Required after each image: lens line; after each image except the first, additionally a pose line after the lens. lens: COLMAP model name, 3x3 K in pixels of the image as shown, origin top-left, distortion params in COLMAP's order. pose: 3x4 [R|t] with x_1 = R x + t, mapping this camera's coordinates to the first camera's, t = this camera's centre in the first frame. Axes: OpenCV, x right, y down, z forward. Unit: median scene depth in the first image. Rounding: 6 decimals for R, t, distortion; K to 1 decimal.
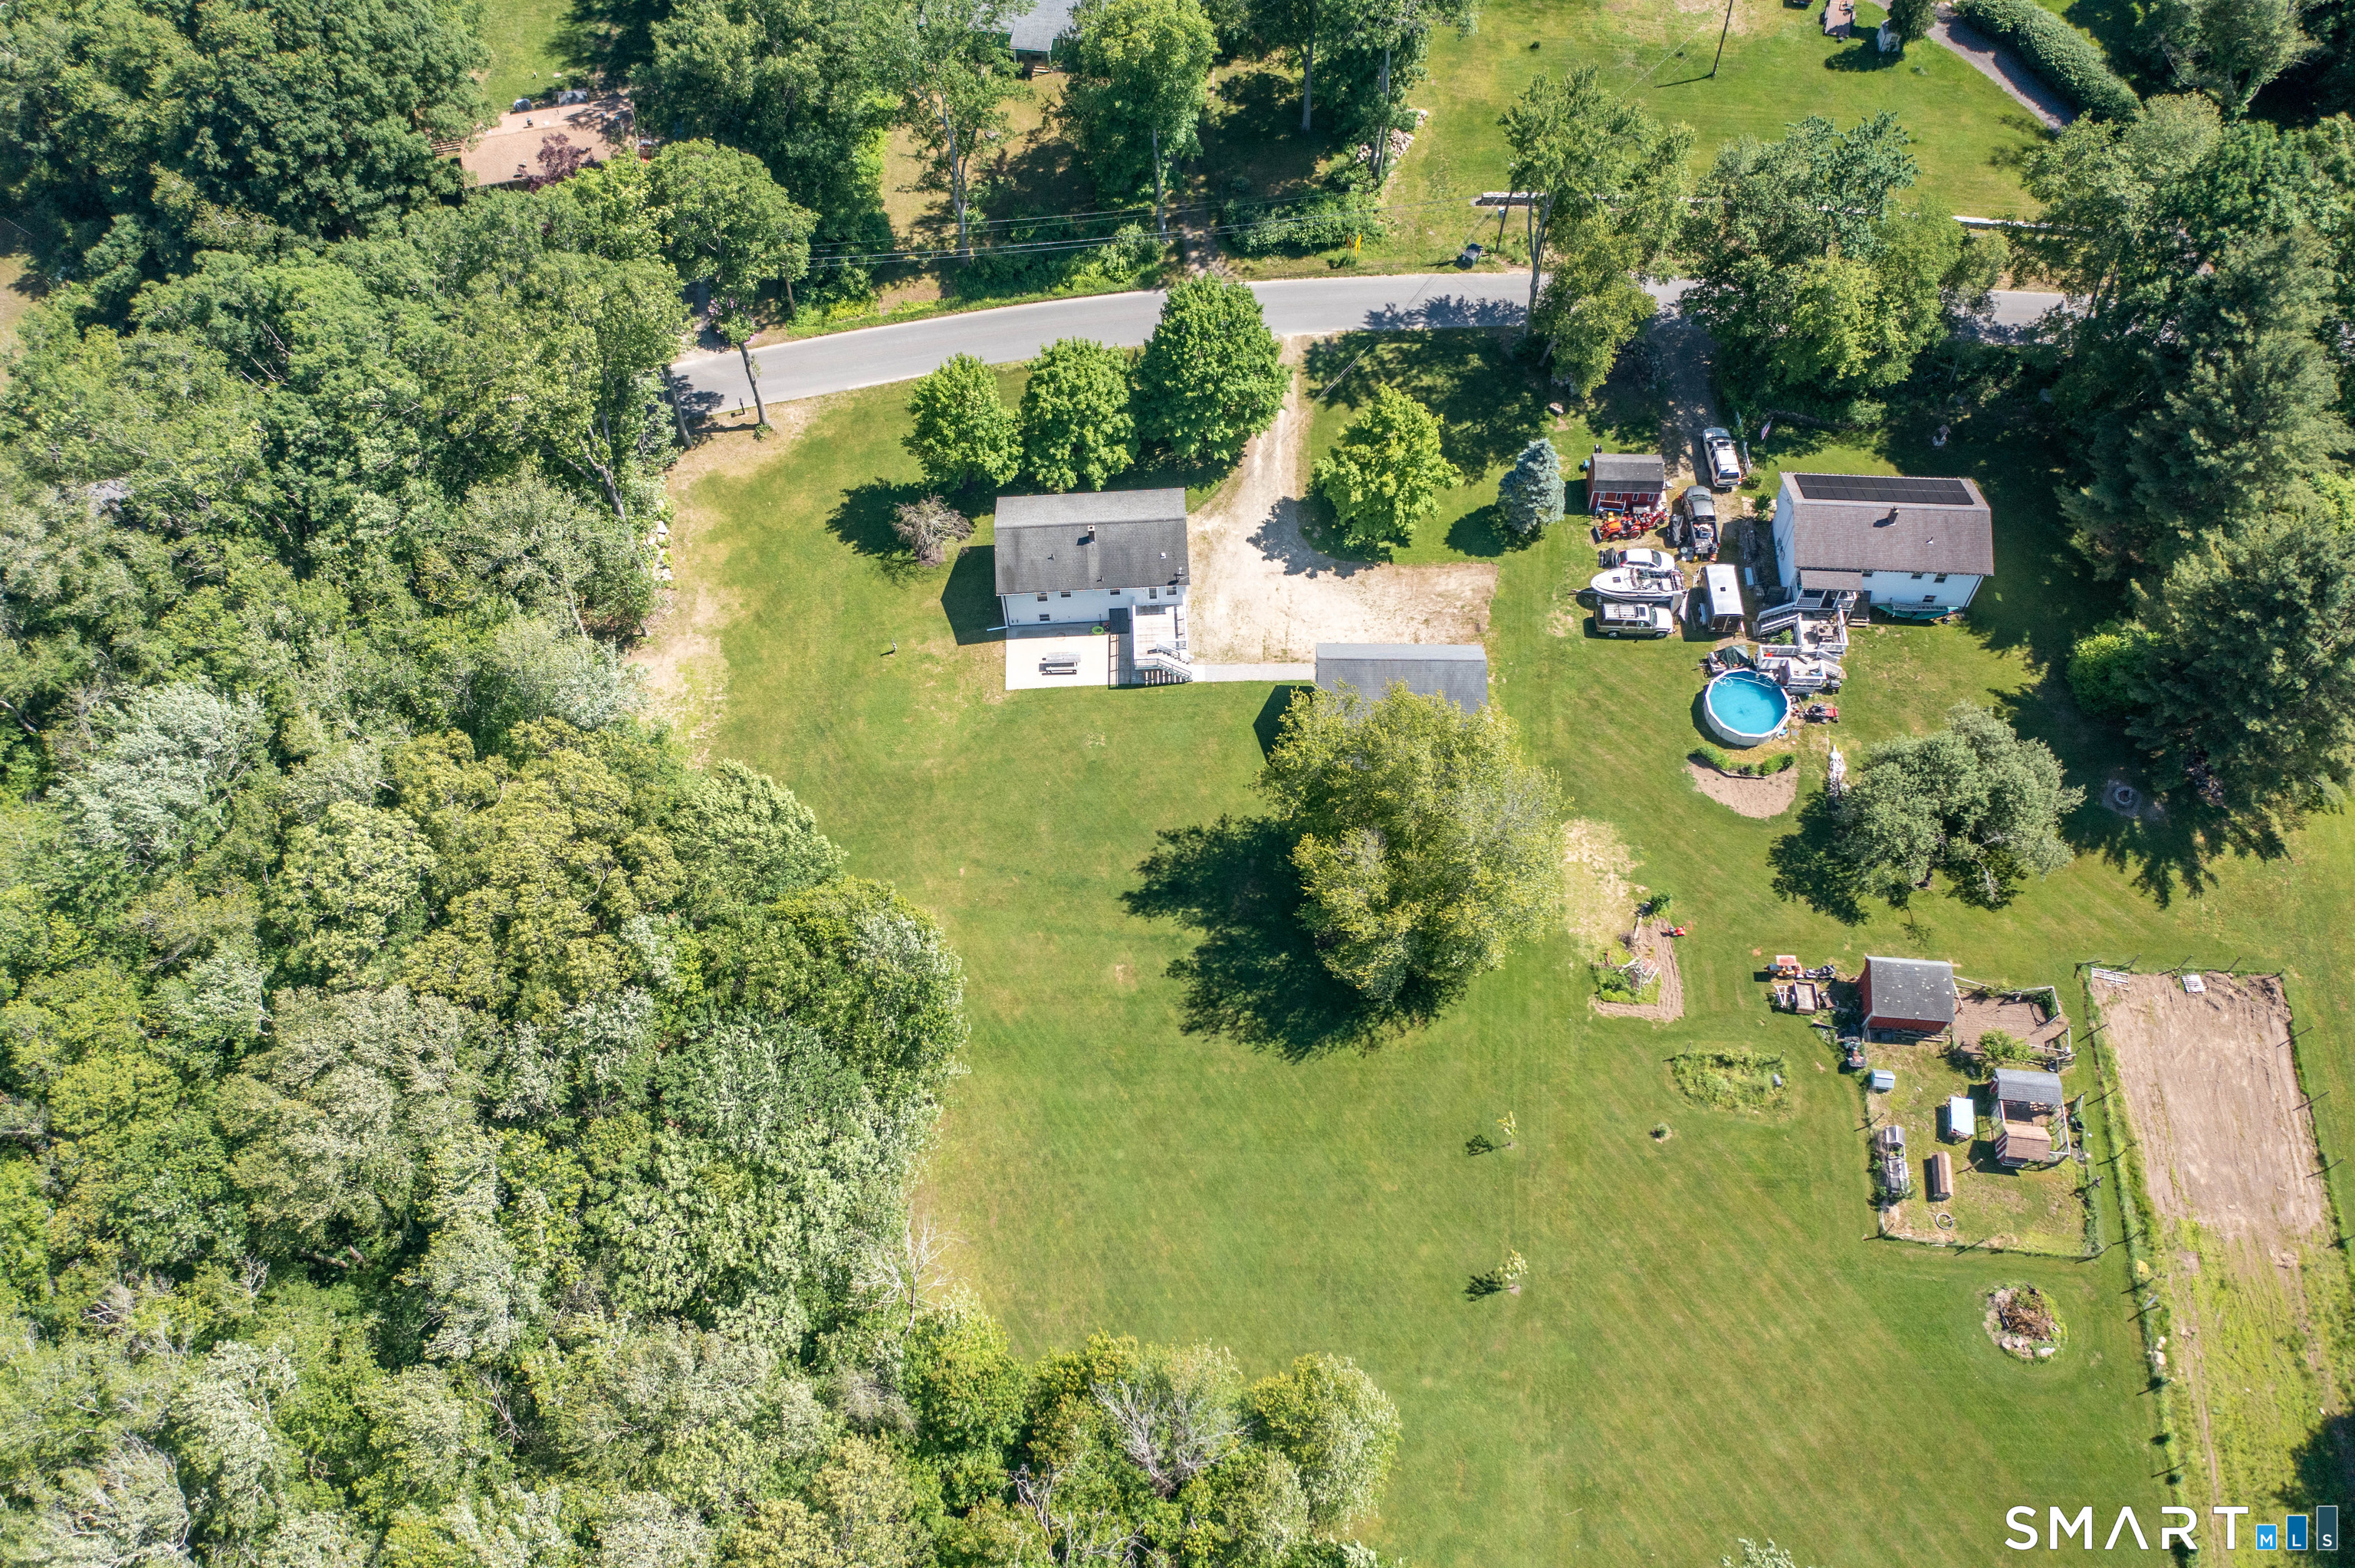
lens RADIAL K [[1839.2, 0, 1171.6], [0, 1839.2, 778.9], [0, 0, 1]] dist [-0.016842, -0.003872]
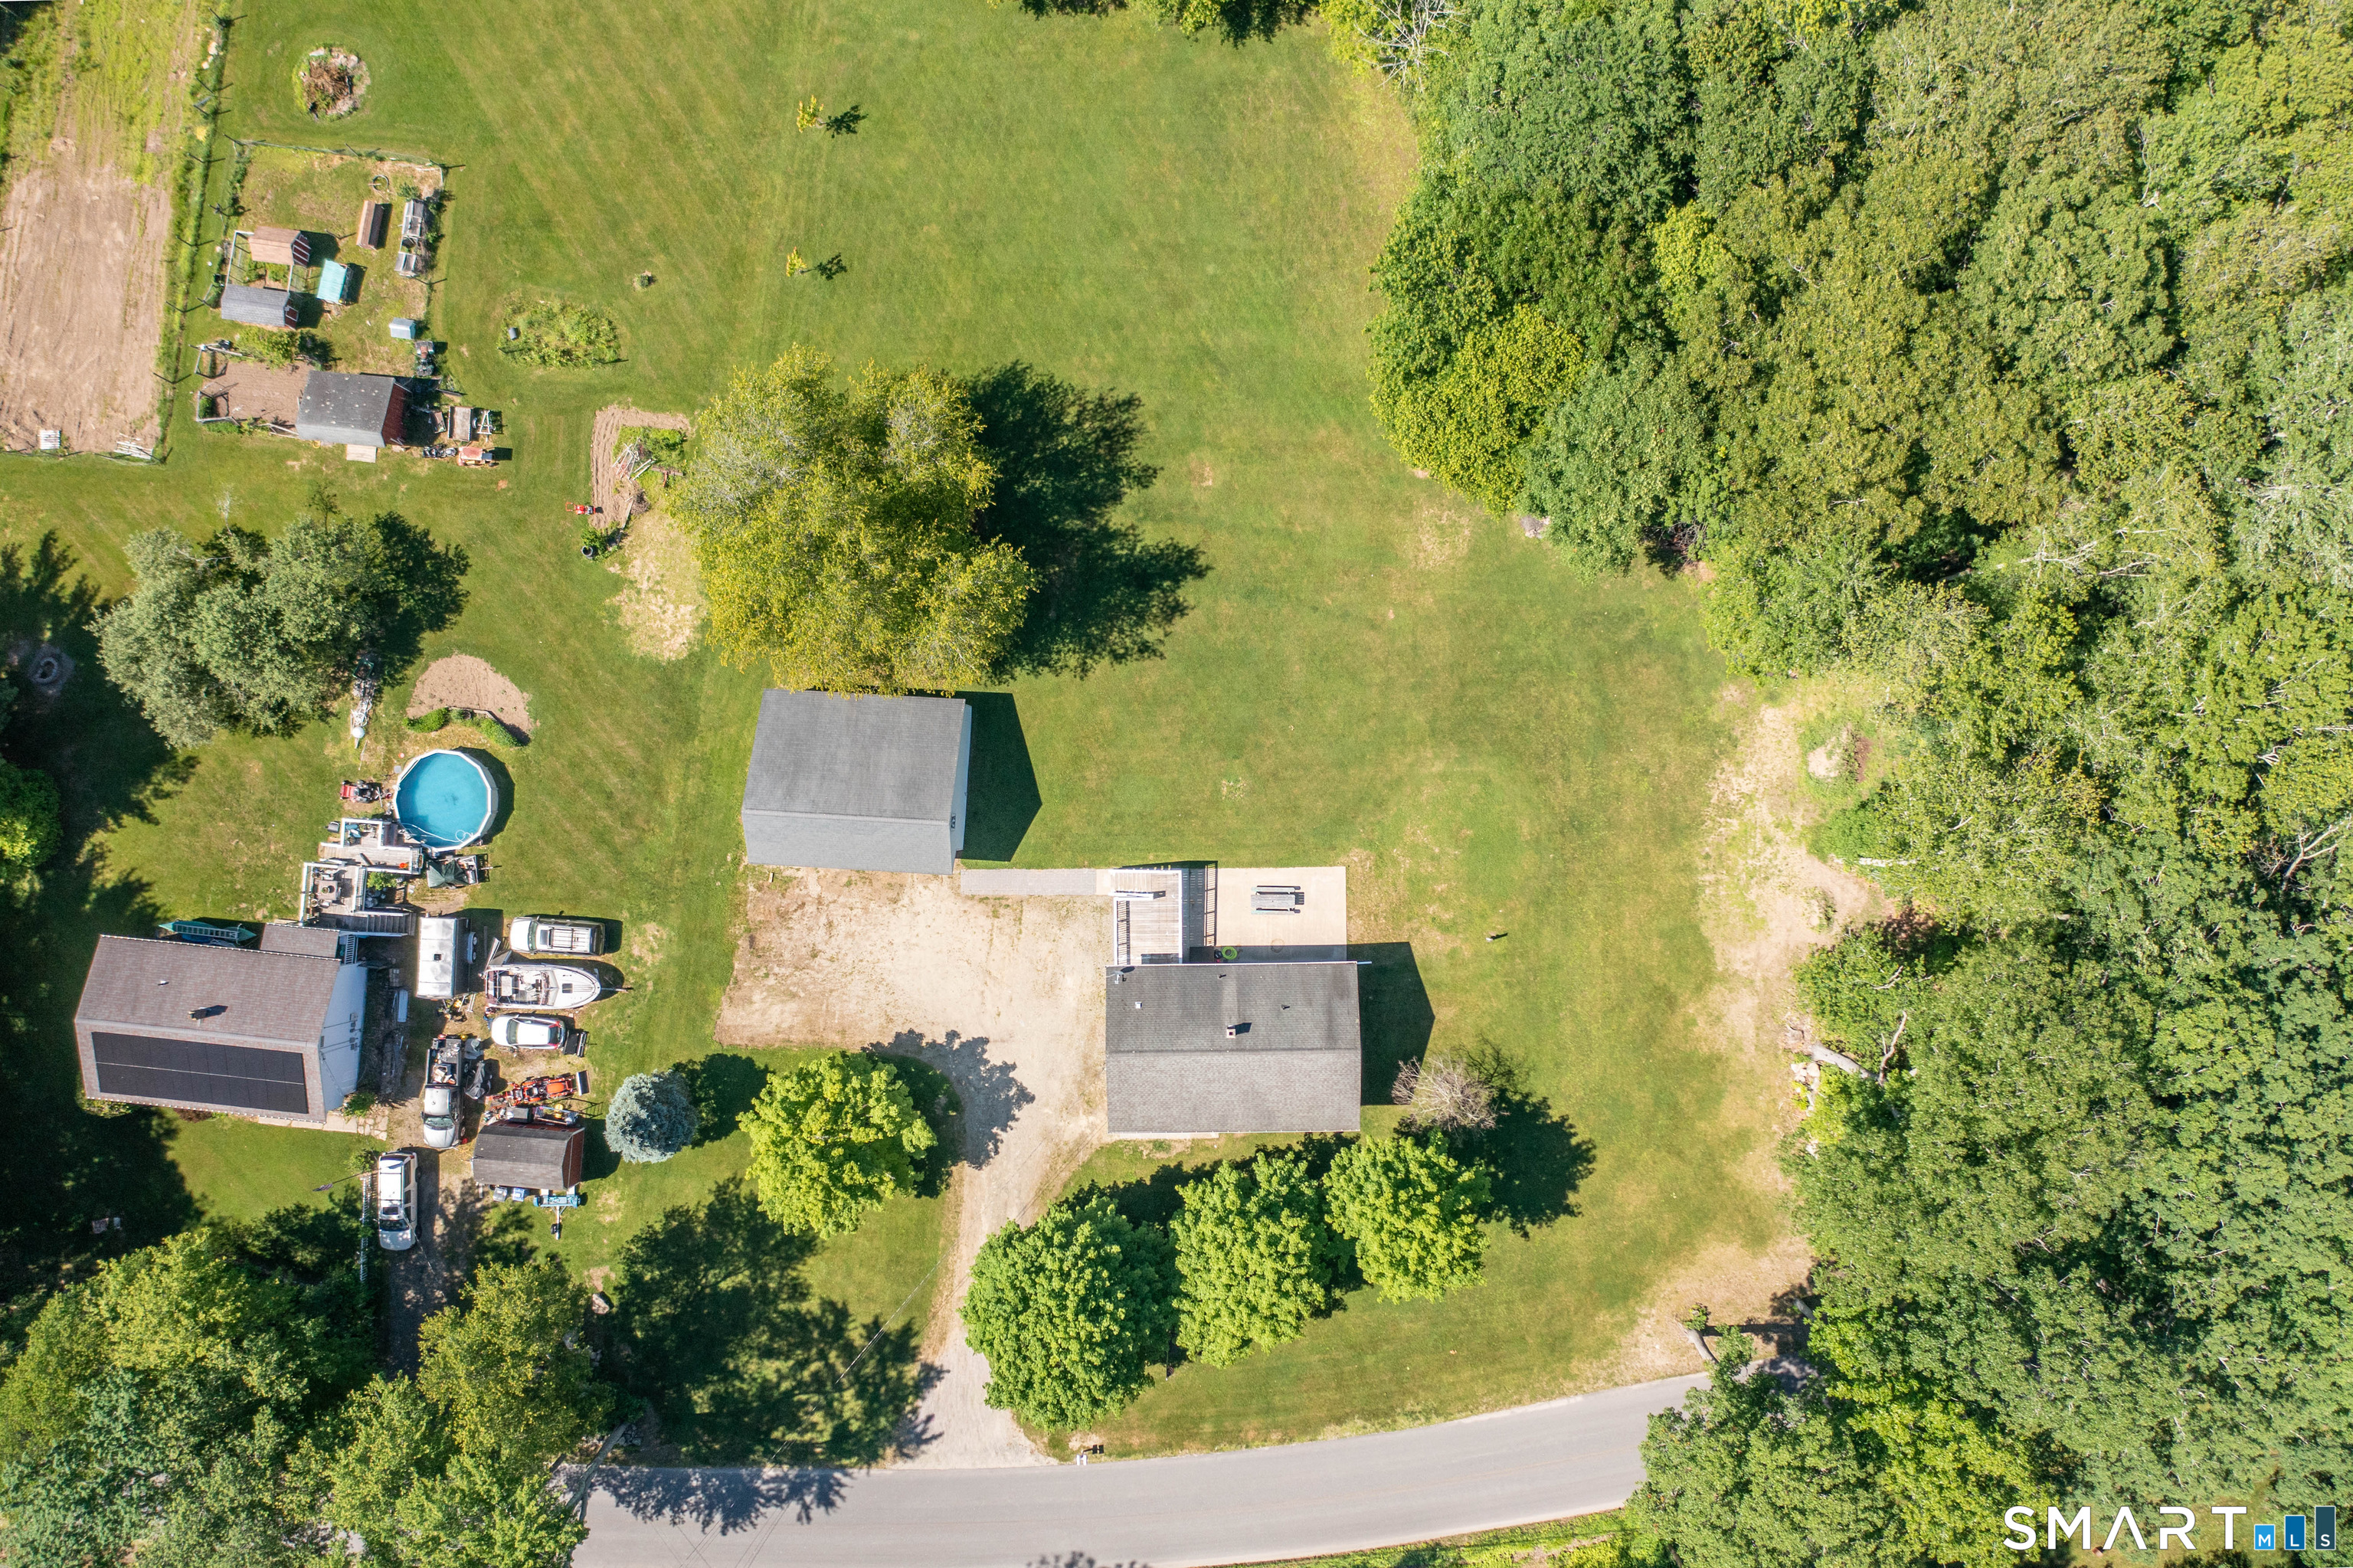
lens RADIAL K [[1942.2, 0, 1168.3], [0, 1942.2, 790.4], [0, 0, 1]] dist [-0.024448, 0.001740]
pose [[-0.998230, -0.025332, 0.053801, -0.057227], [0.051229, -0.825757, 0.561695, -0.496324], [0.030197, 0.563457, 0.825593, 0.279917]]
